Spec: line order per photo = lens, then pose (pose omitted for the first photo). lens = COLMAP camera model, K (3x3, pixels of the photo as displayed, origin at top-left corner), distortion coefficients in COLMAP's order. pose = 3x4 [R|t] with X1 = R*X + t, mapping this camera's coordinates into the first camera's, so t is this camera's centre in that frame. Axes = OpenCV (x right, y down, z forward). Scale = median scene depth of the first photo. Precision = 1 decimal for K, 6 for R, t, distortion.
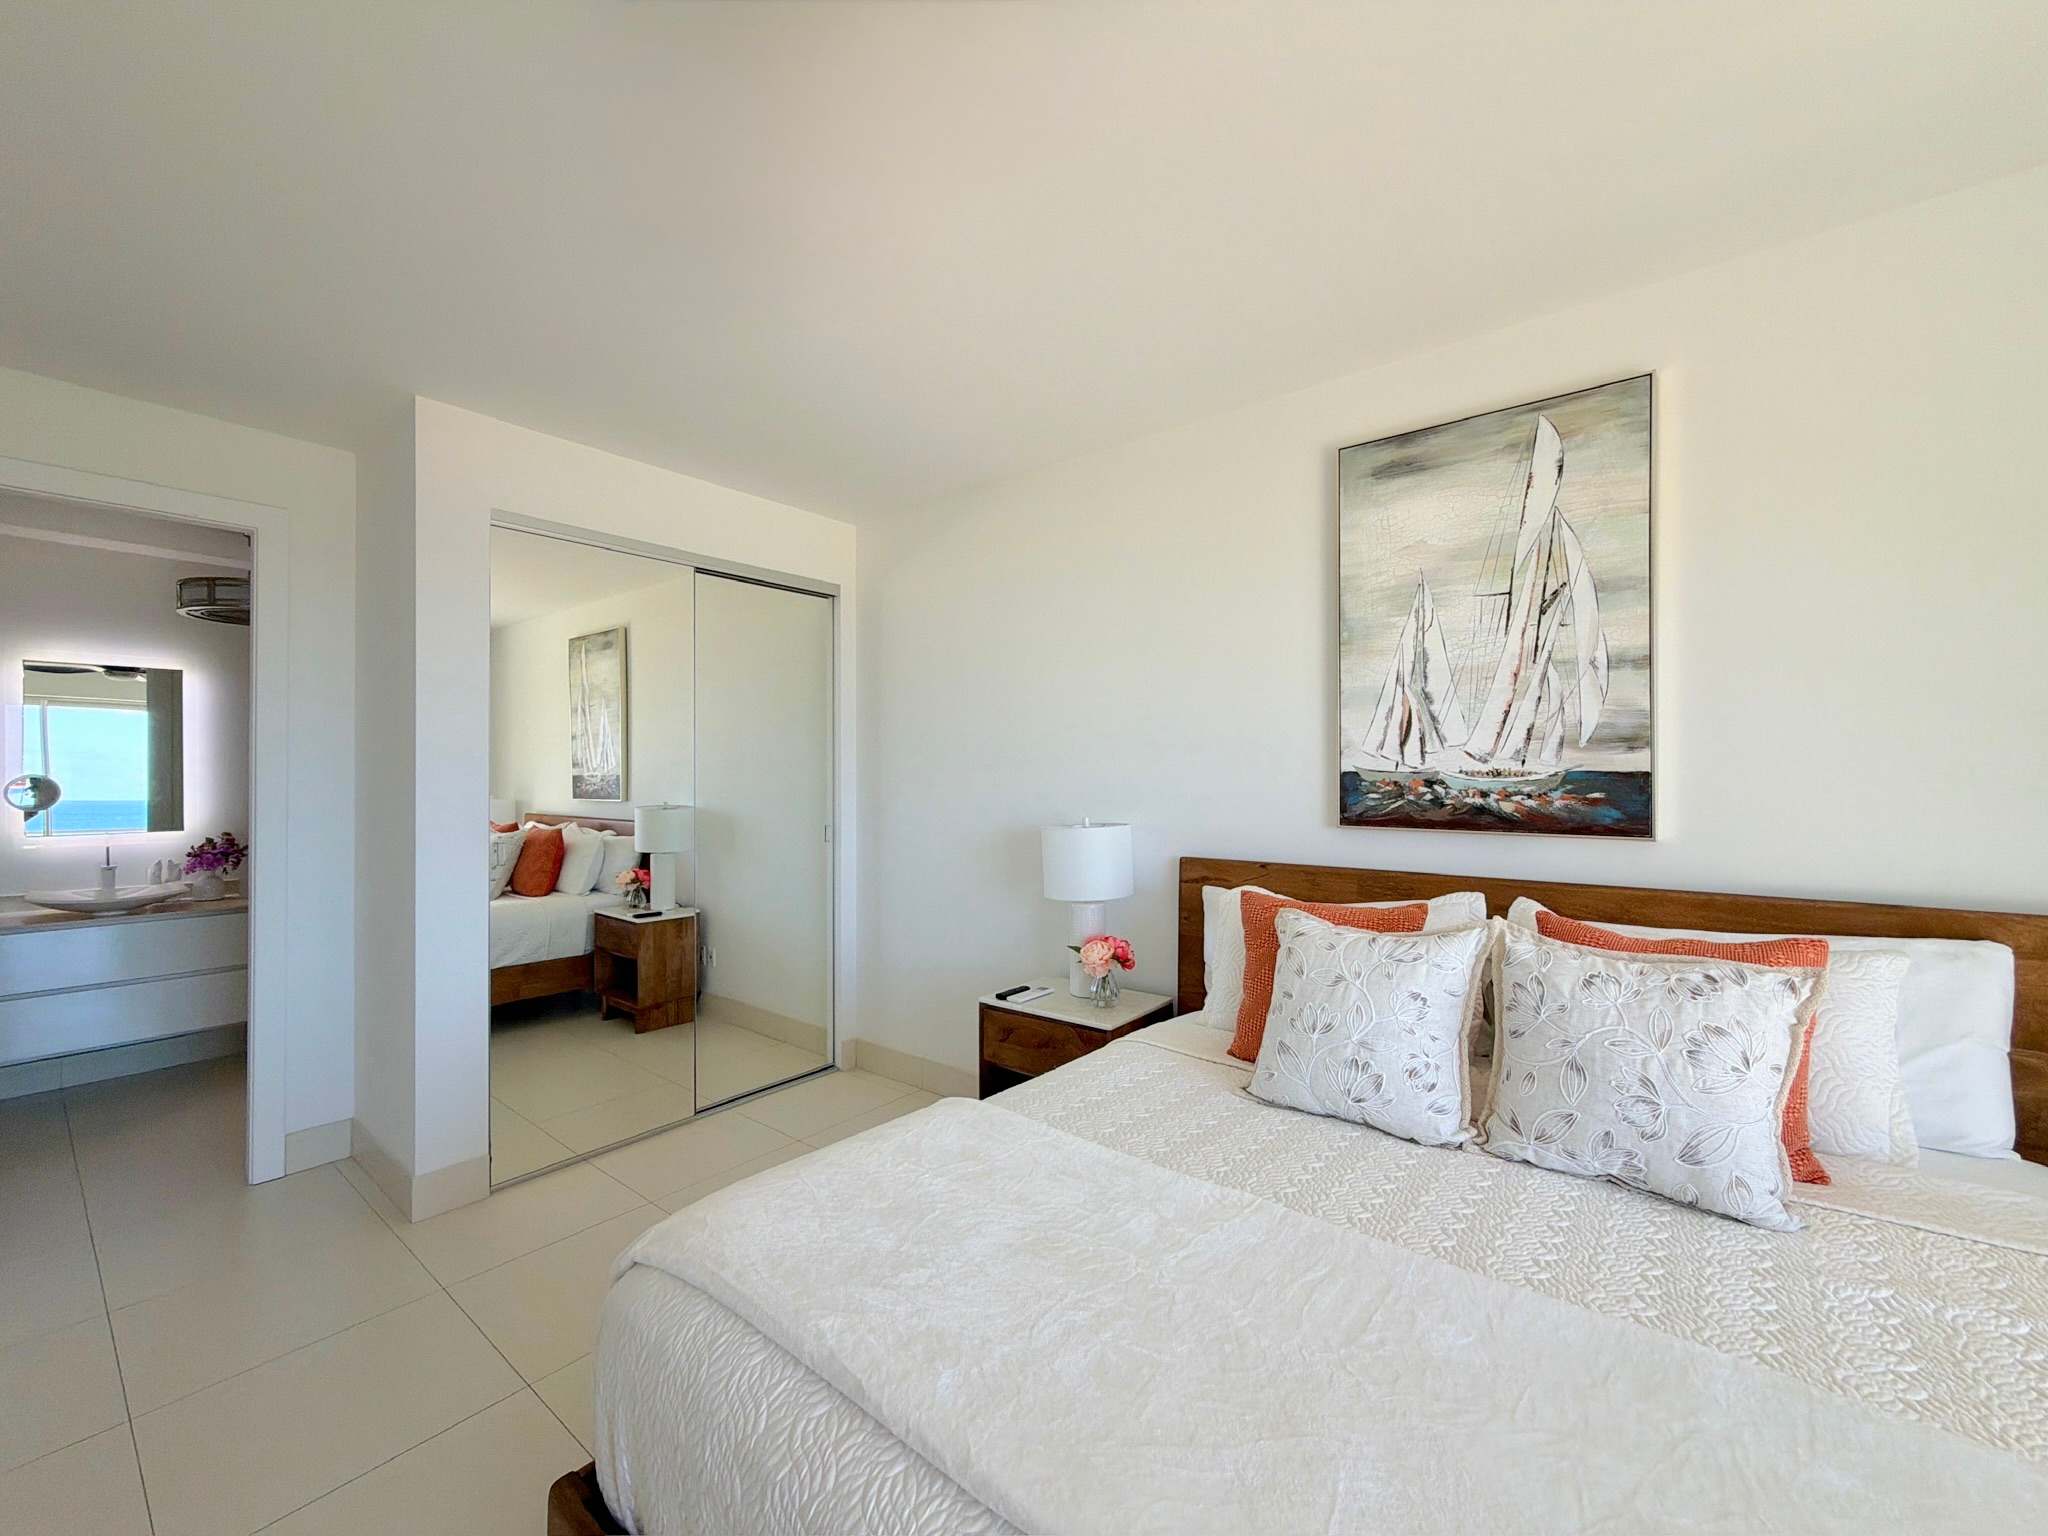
lens RADIAL K [[823.4, 0, 1022.2], [0, 823.4, 771.6], [0, 0, 1]] dist [0.006059, 0.000004]
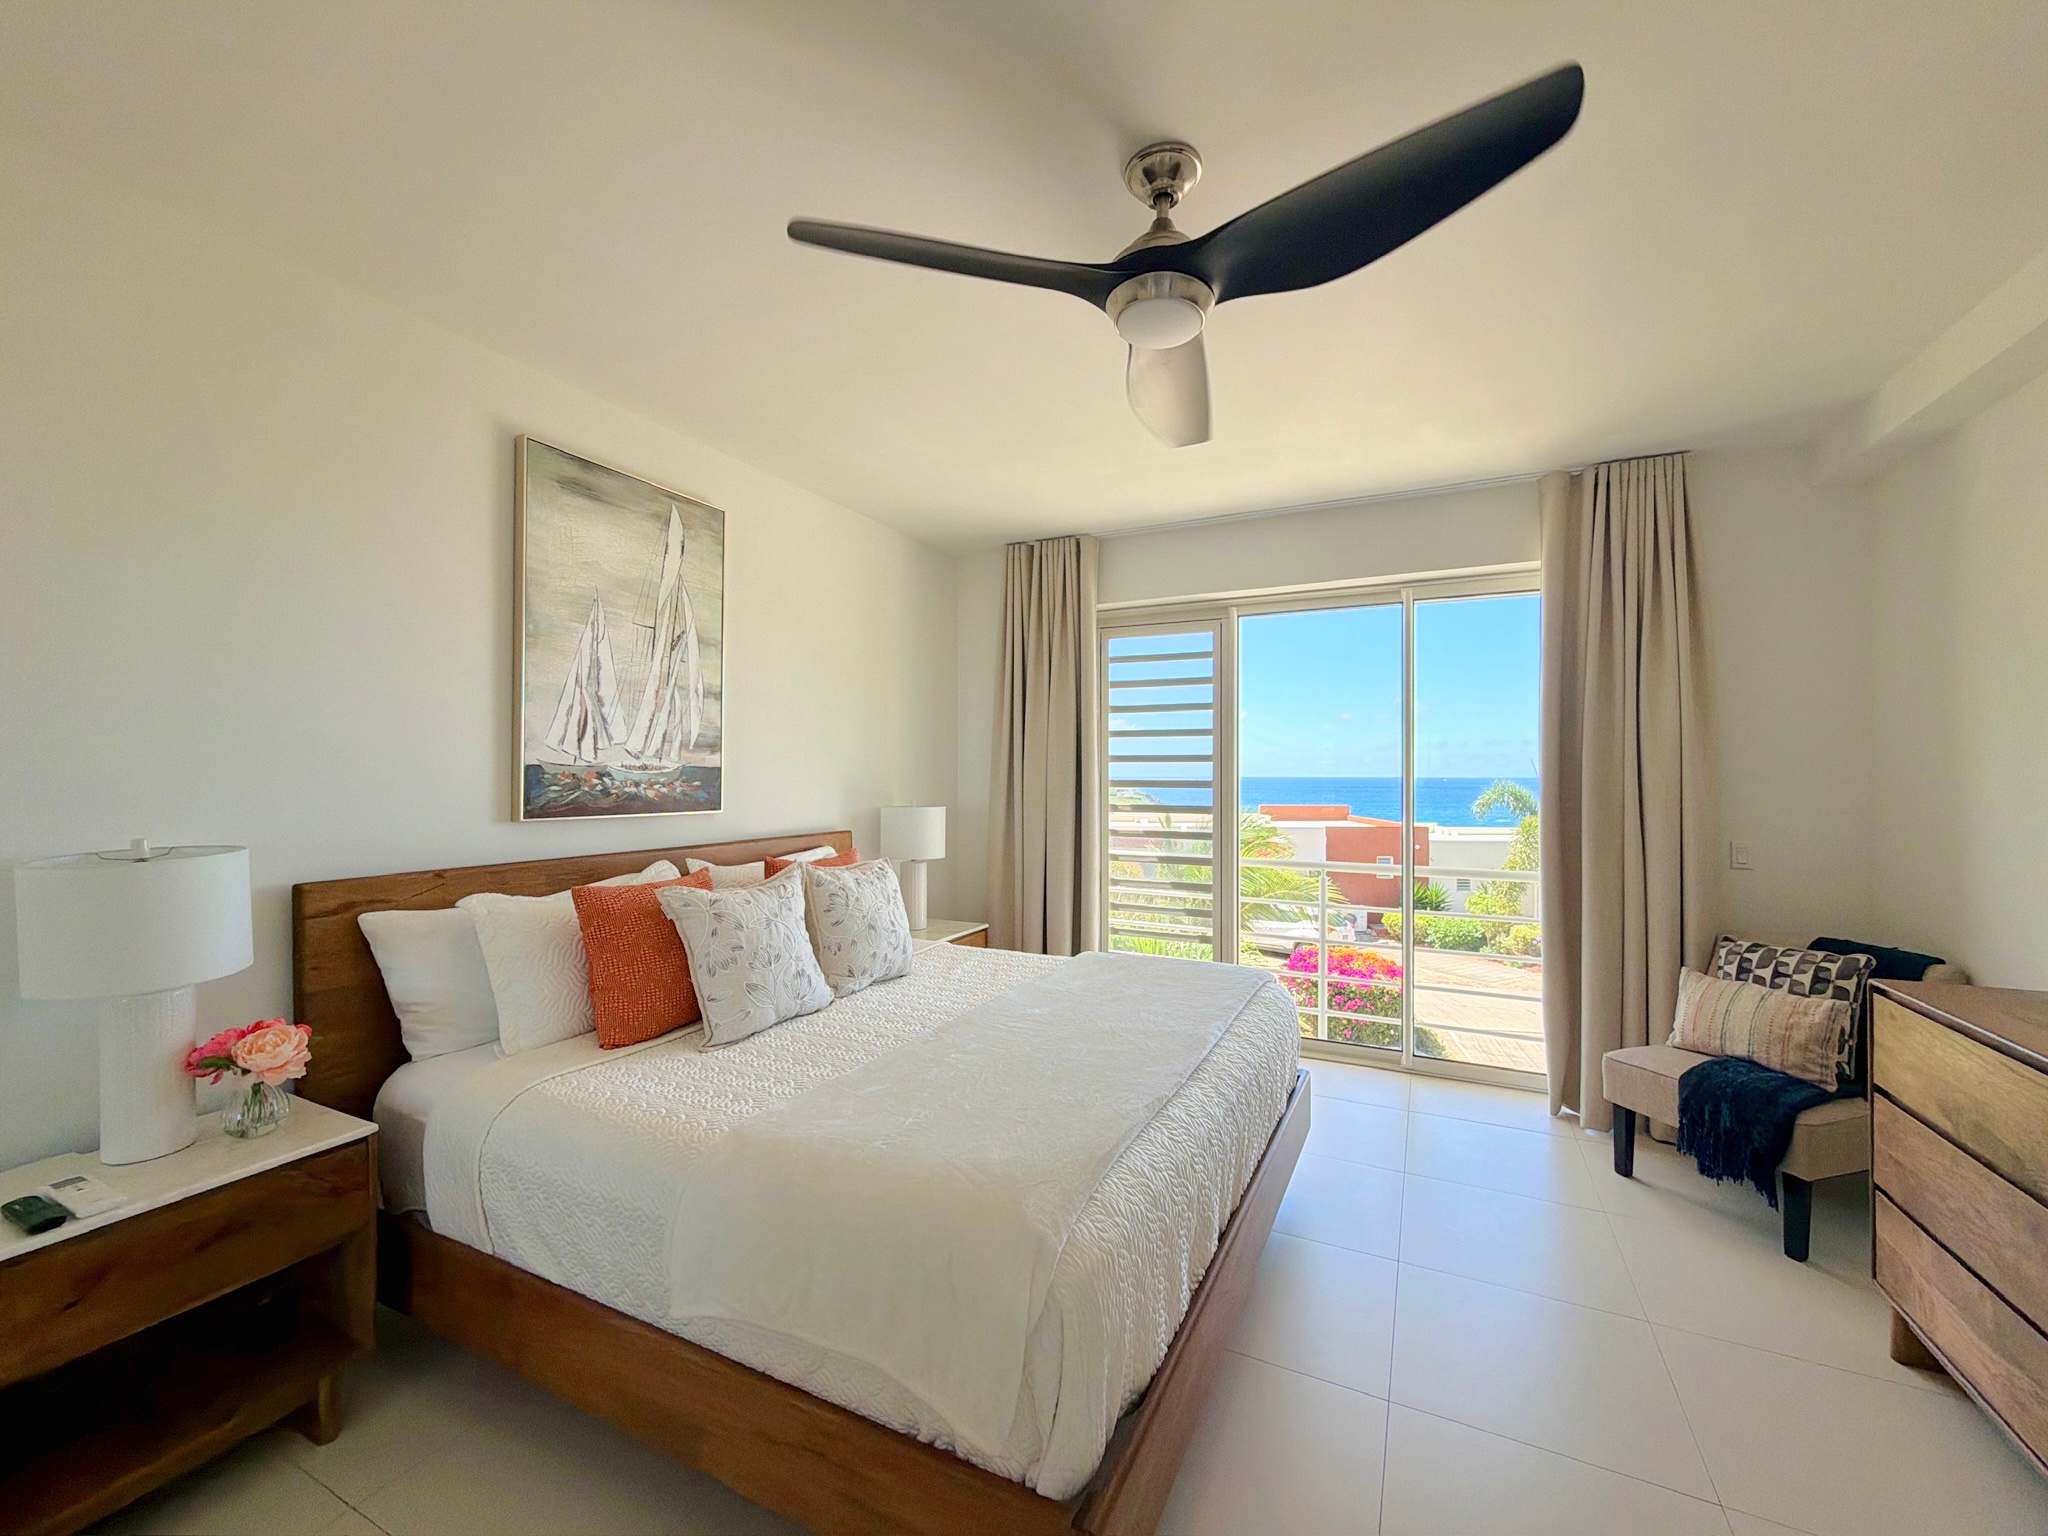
lens RADIAL K [[823.4, 0, 1028.1], [0, 823.4, 772.4], [0, 0, 1]] dist [0.006059, 0.000004]
pose [[-0.209990, 0.003362, 0.977698, -0.782106], [-0.002458, 0.999989, -0.003967, 0.013176], [-0.977701, -0.003237, -0.209979, 0.685020]]
